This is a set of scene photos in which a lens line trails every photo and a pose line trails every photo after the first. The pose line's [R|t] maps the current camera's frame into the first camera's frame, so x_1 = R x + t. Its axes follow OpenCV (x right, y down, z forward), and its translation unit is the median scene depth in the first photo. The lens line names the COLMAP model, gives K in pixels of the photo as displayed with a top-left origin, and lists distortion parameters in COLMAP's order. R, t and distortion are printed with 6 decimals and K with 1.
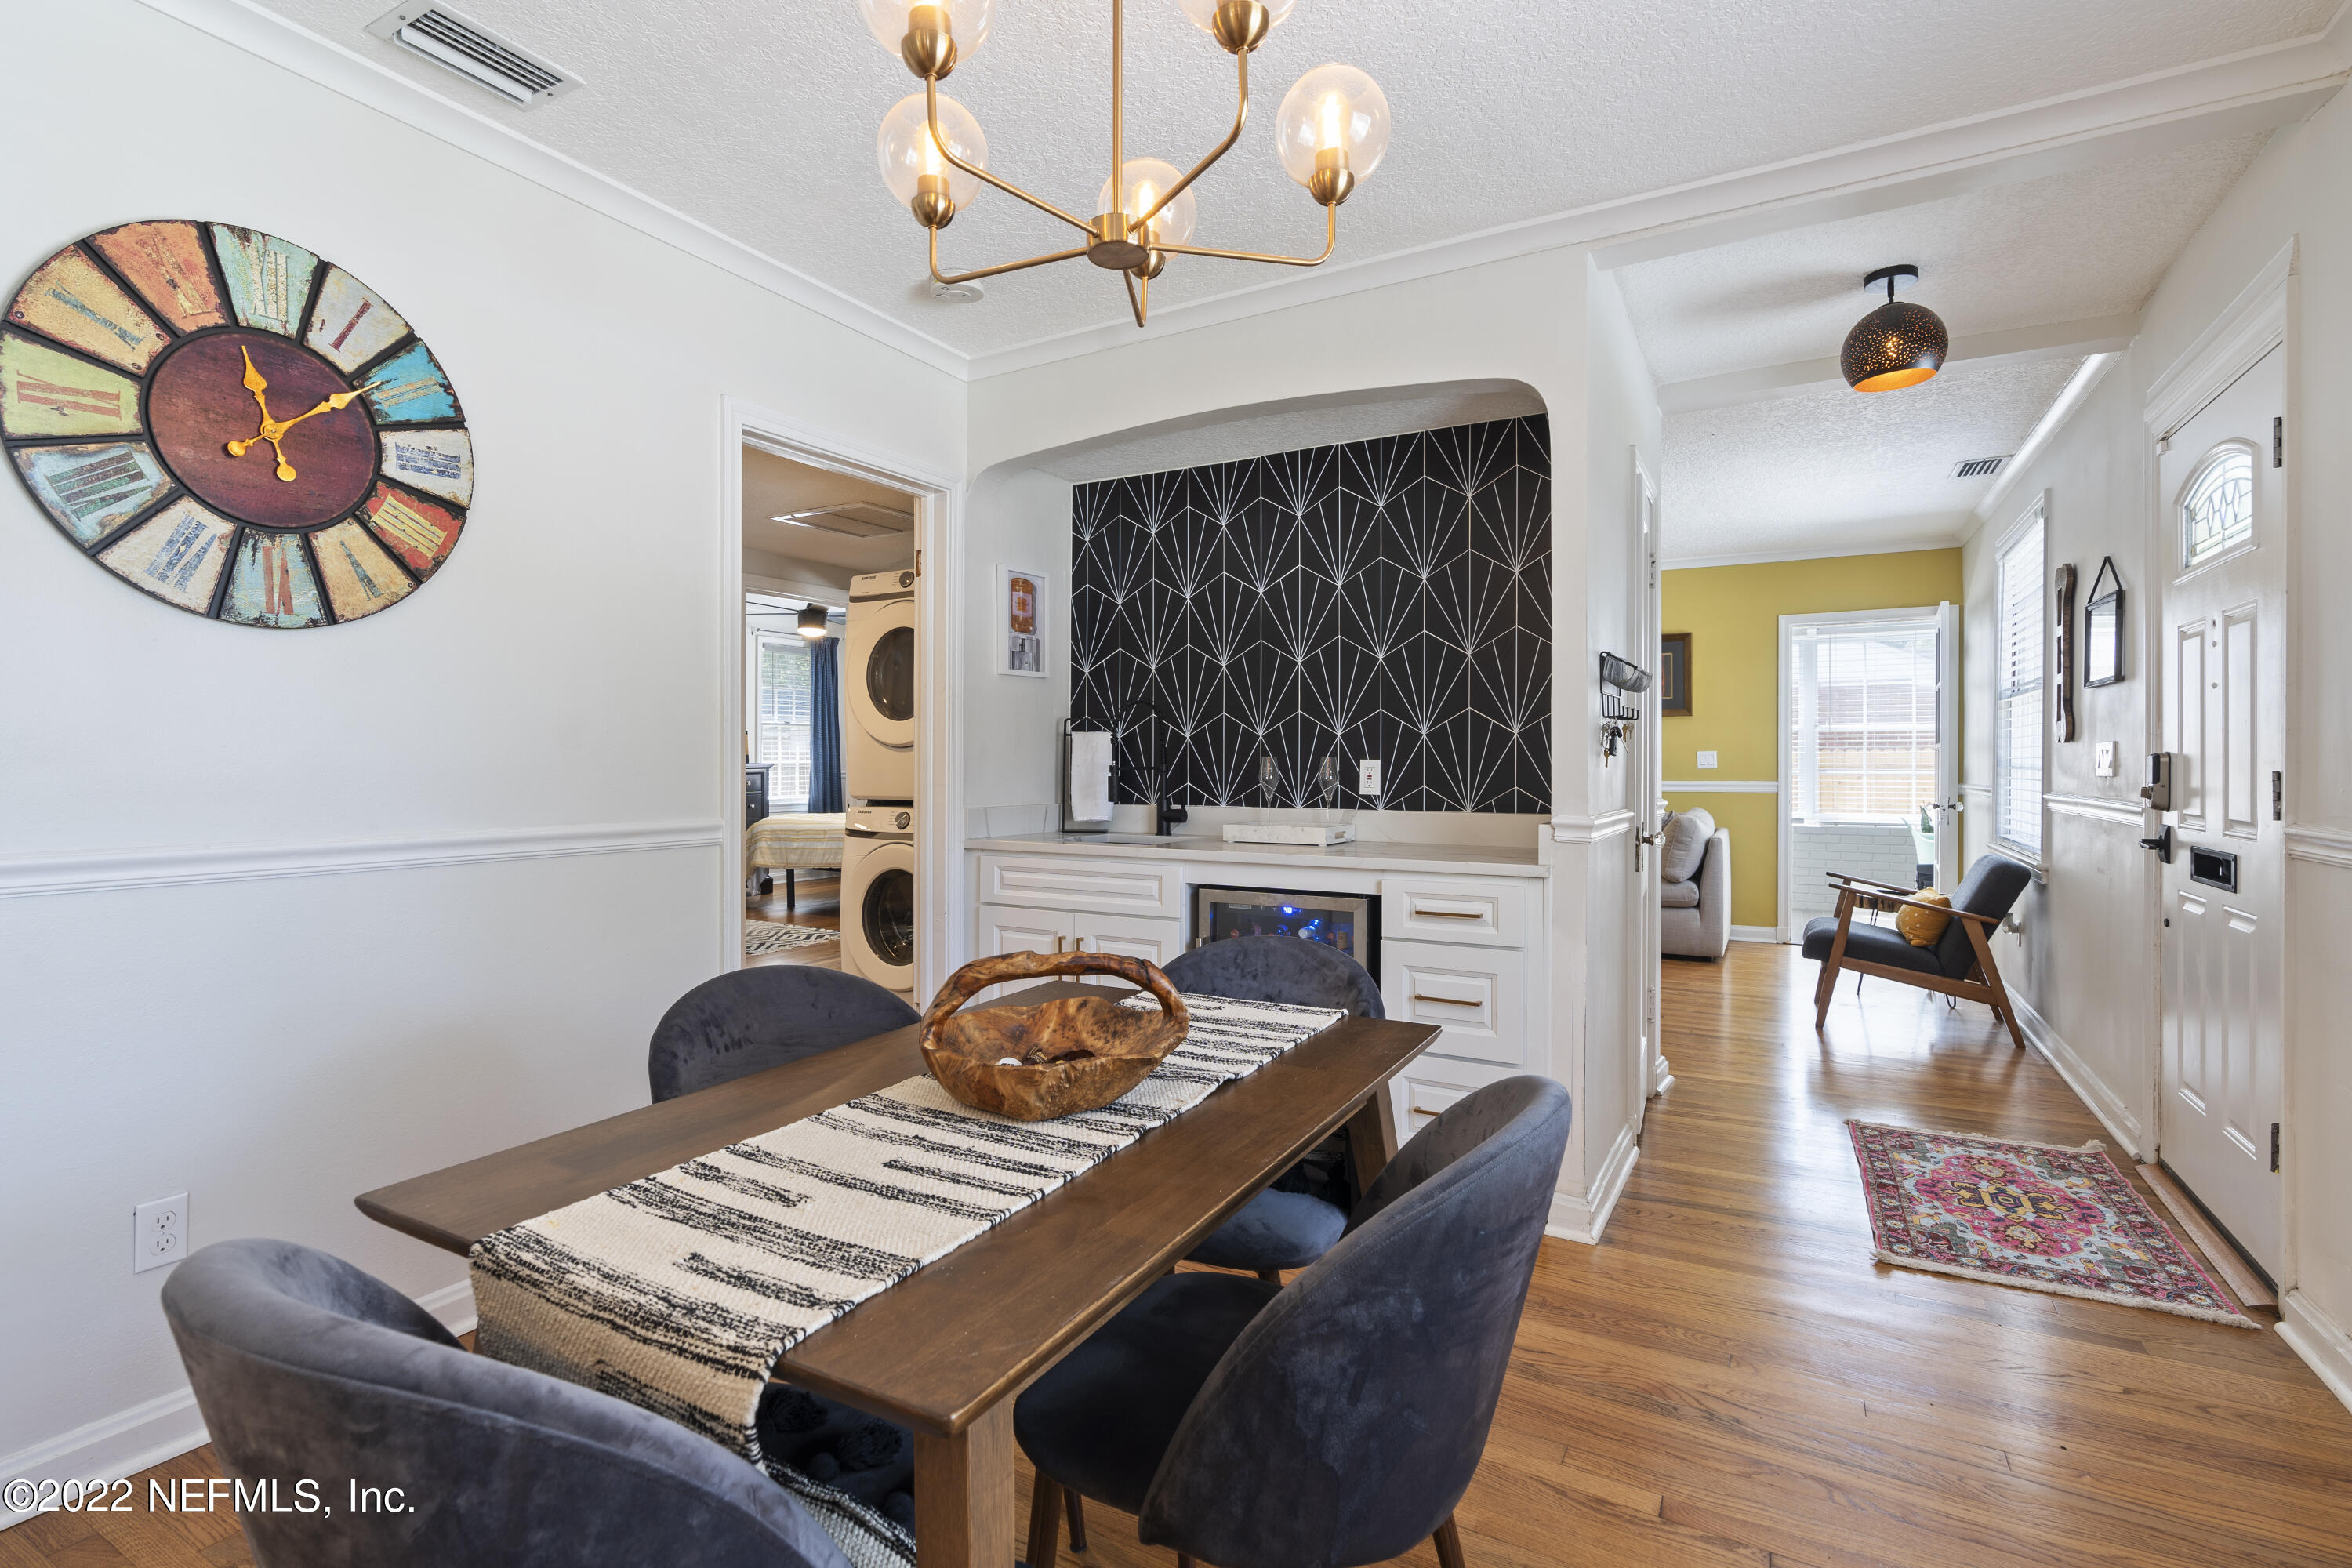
lens RADIAL K [[1076.5, 0, 1167.1], [0, 1076.5, 760.4], [0, 0, 1]] dist [-0.003965, 0.000478]
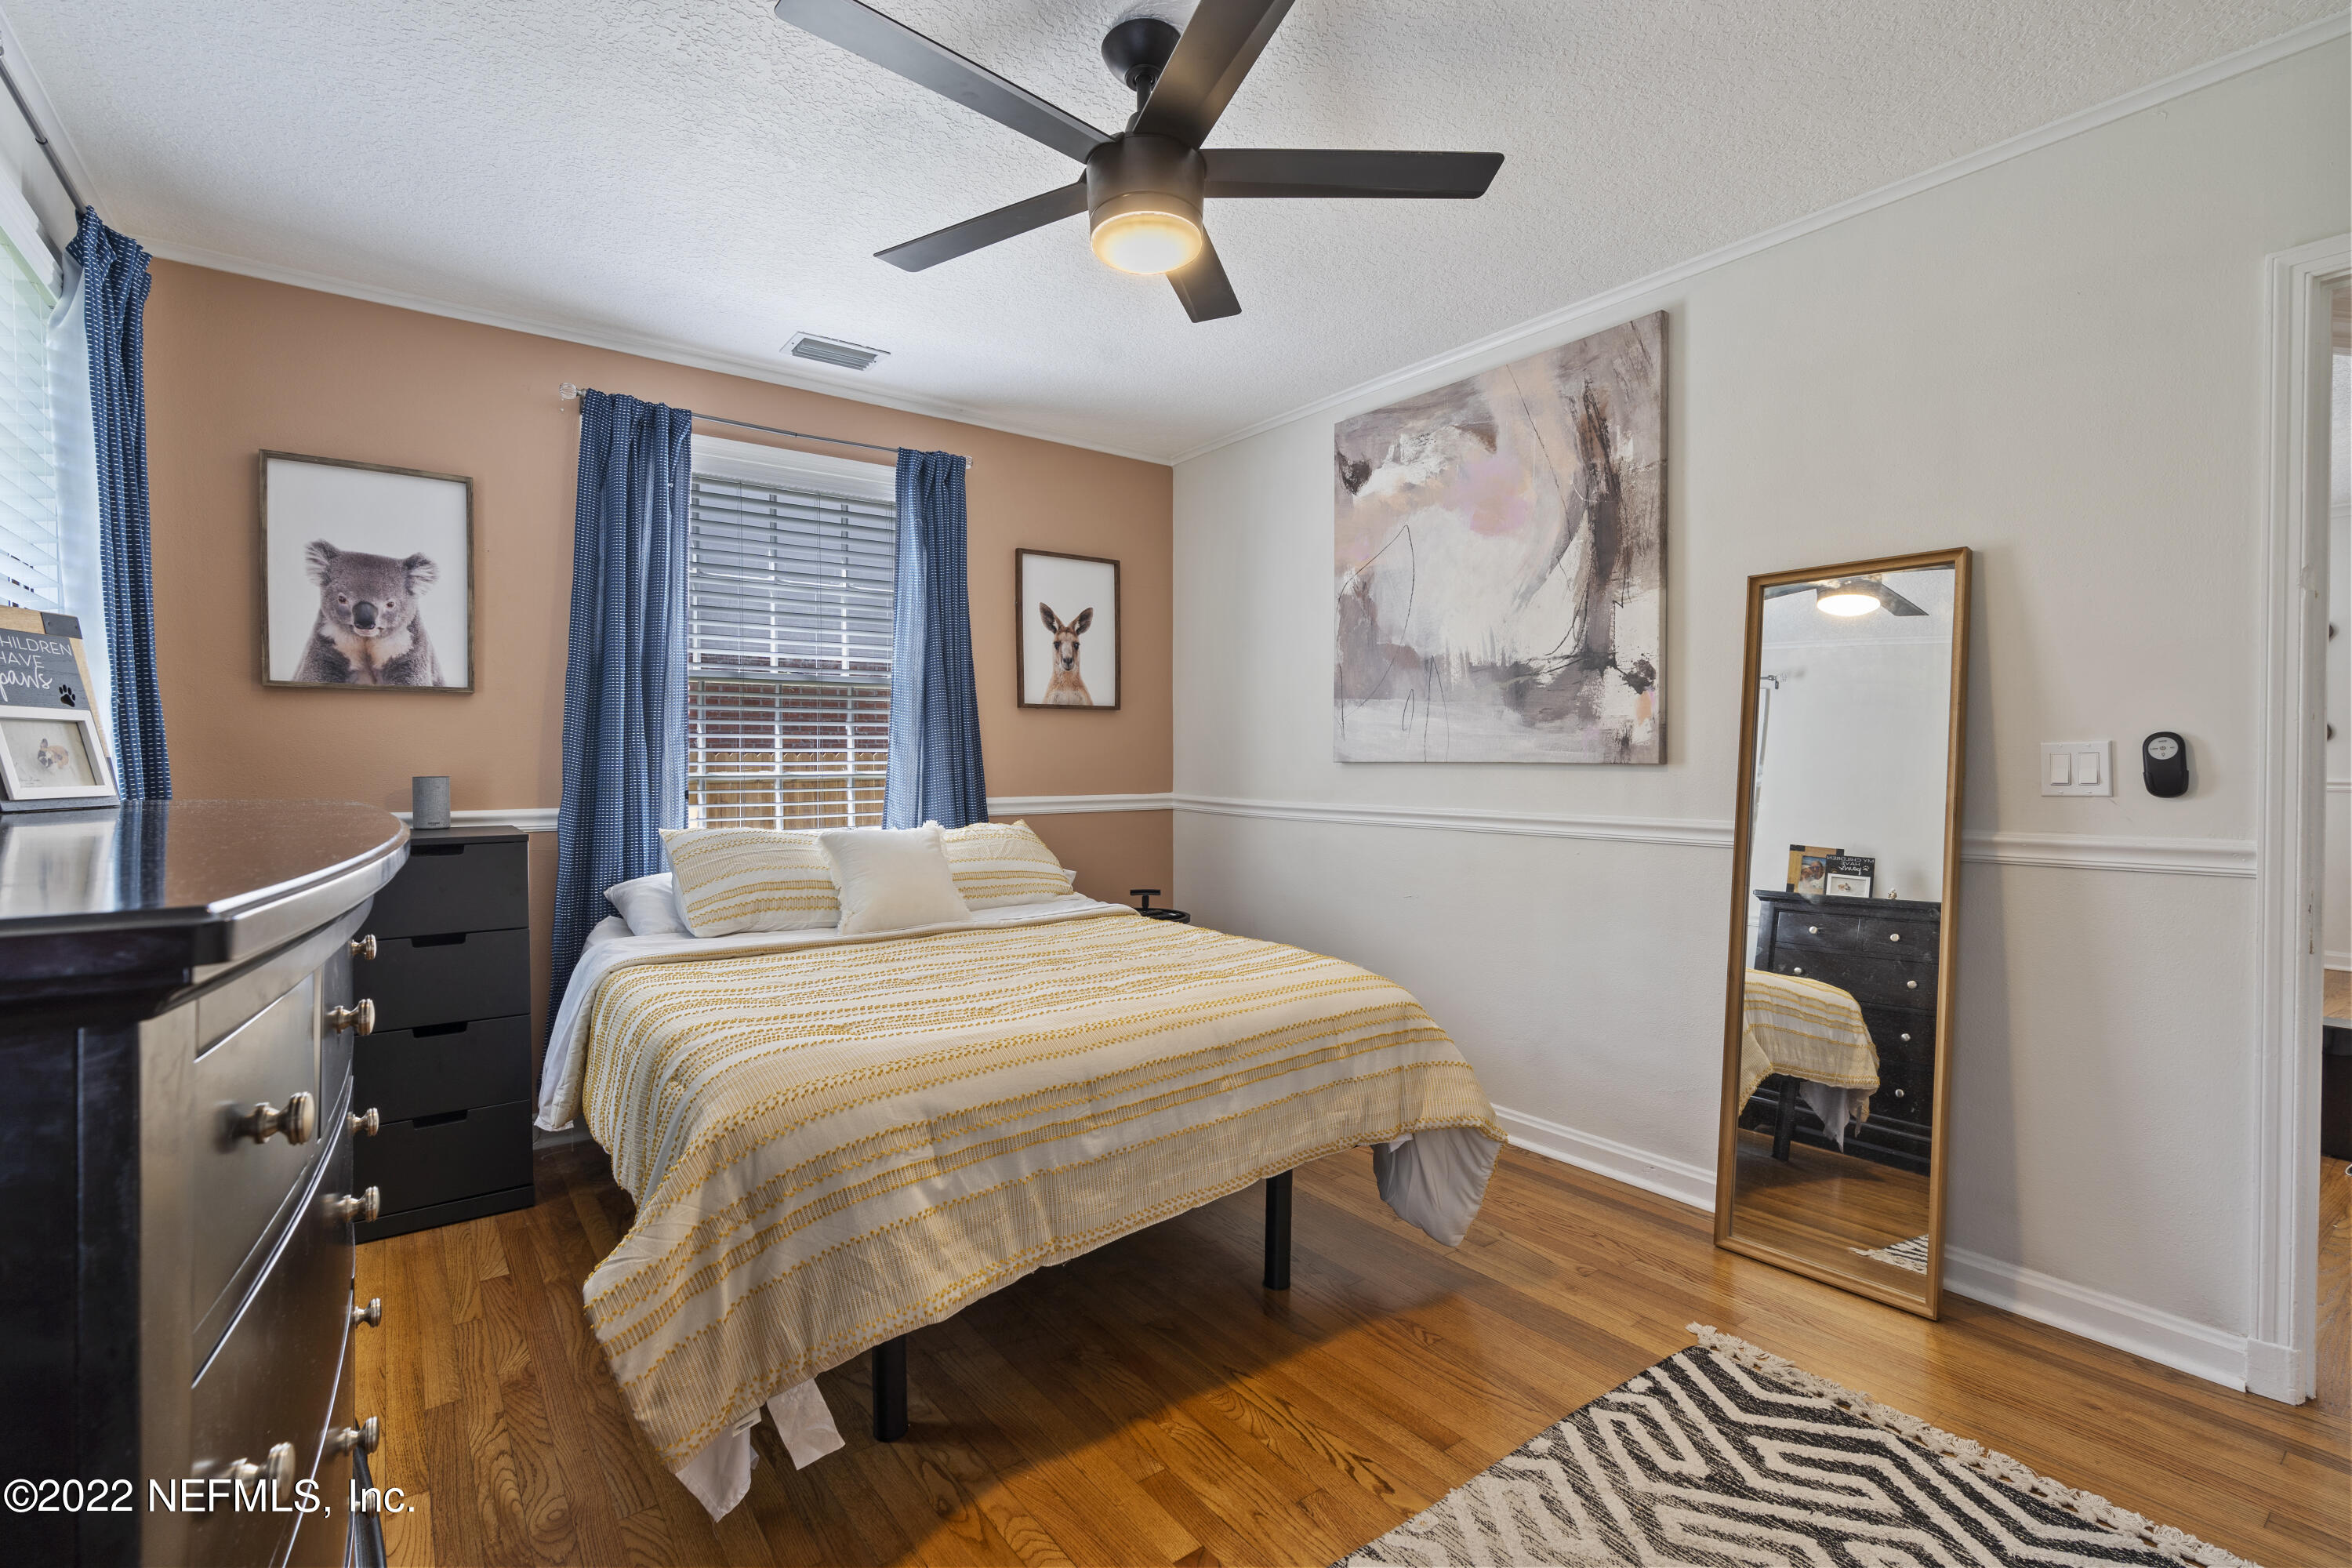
lens RADIAL K [[1066.0, 0, 1176.7], [0, 1066.0, 775.7], [0, 0, 1]] dist [-0.001450, 0.000097]
pose [[0.407397, -0.020283, 0.913026, -1.198759], [0.005367, 0.999789, 0.019816, -0.011702], [-0.913236, -0.003173, 0.407420, 1.956192]]
